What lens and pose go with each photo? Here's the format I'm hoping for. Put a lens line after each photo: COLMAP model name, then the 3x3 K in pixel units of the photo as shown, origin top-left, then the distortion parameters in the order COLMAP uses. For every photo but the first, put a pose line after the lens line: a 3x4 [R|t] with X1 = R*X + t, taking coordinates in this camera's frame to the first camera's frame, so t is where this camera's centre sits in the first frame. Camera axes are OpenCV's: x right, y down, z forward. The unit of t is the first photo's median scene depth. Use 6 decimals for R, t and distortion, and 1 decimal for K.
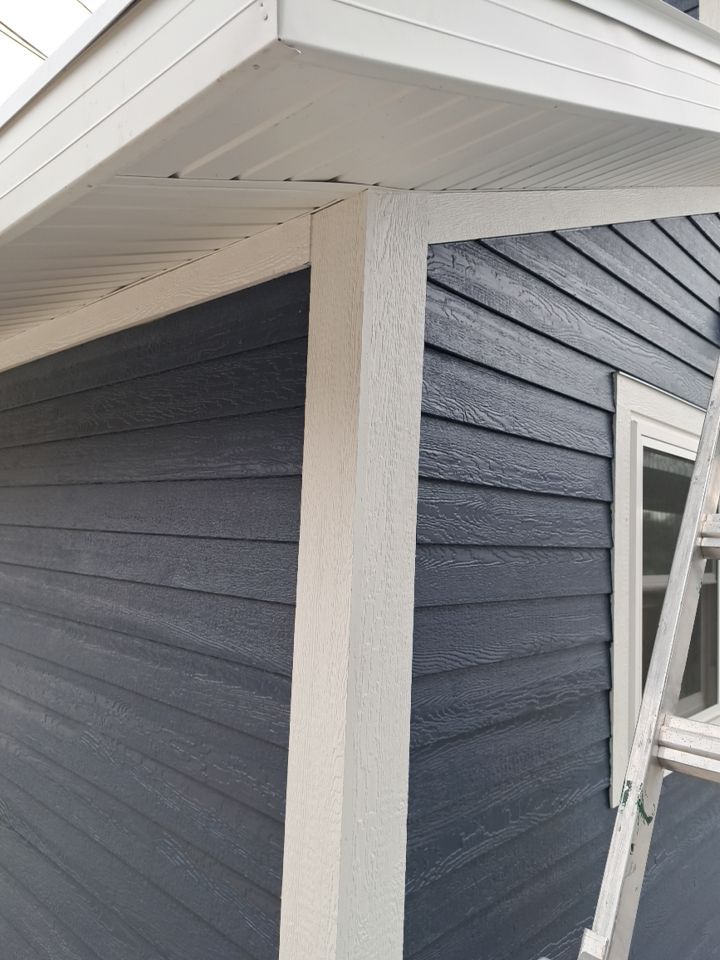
lens RADIAL K [[673.1, 0, 360.0], [0, 673.1, 480.0], [0, 0, 1]] dist [0.156591, -0.193466]
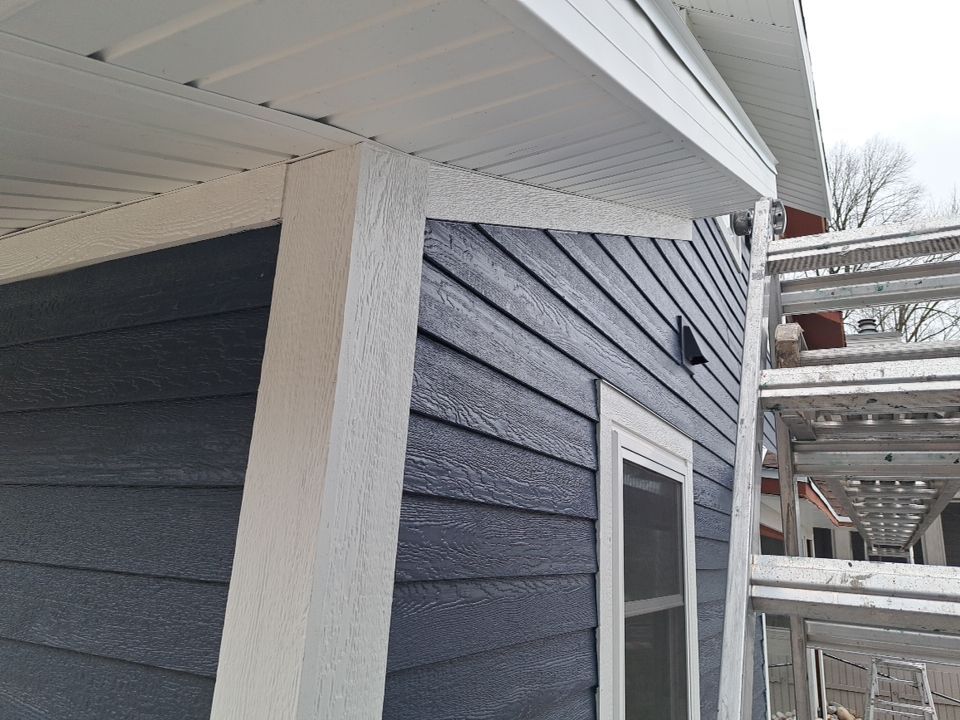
lens RADIAL K [[673.1, 0, 480.0], [0, 673.1, 360.0], [0, 0, 1]] dist [0.156591, -0.193466]
pose [[0.967481, 0.075733, 0.241340, -0.025149], [-0.034214, 0.984539, -0.171792, -0.020787], [-0.250619, 0.157949, 0.955114, 0.175585]]
